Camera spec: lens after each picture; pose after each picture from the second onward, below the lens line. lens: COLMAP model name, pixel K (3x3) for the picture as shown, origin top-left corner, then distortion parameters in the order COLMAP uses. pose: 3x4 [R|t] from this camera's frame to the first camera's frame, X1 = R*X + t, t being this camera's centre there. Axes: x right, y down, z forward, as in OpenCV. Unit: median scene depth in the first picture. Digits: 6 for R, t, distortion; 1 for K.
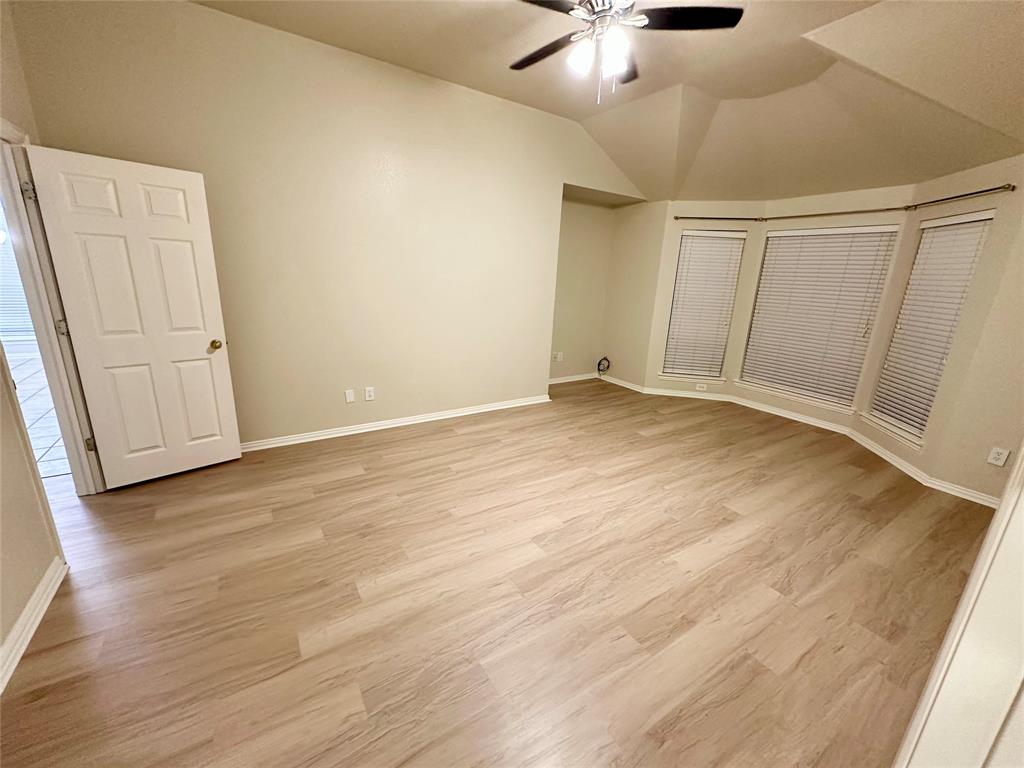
lens RADIAL K [[409.0, 0, 512.0], [0, 409.0, 384.0], [0, 0, 1]] dist [0.000182, -0.000166]
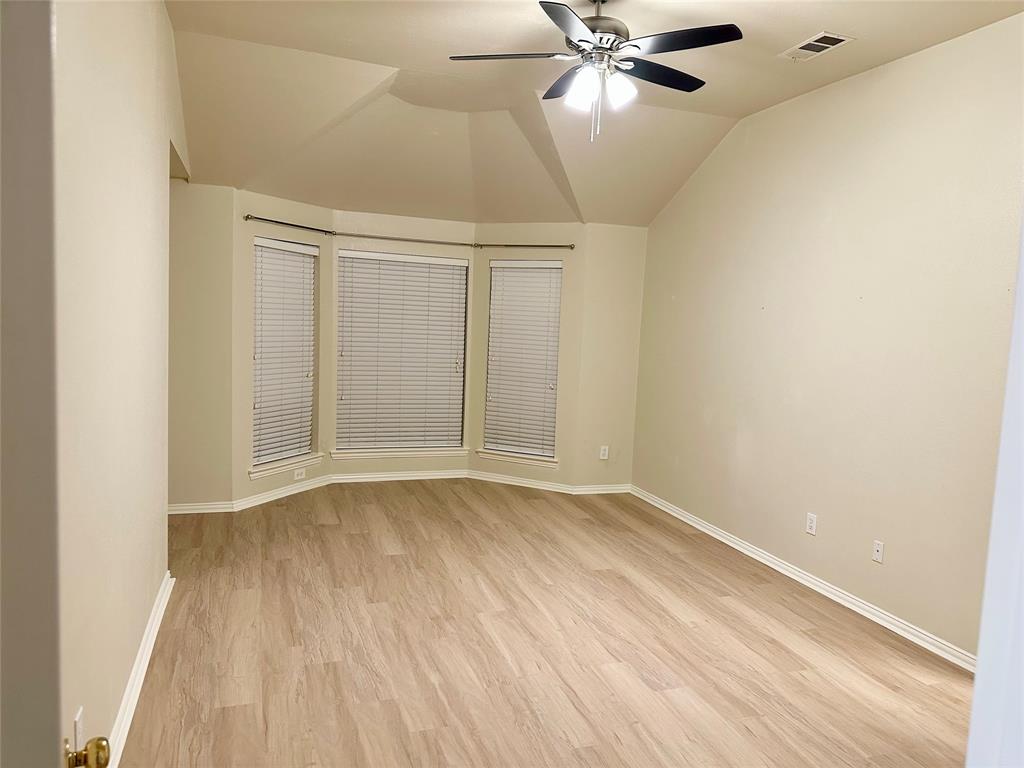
lens RADIAL K [[714.4, 0, 512.0], [0, 714.4, 384.0], [0, 0, 1]] dist [0.113671, -0.159514]
pose [[0.232603, -0.127292, 0.964206, -0.758061], [0.221538, 0.972270, 0.074914, -0.198315], [-0.947004, 0.196183, 0.254353, 0.503370]]
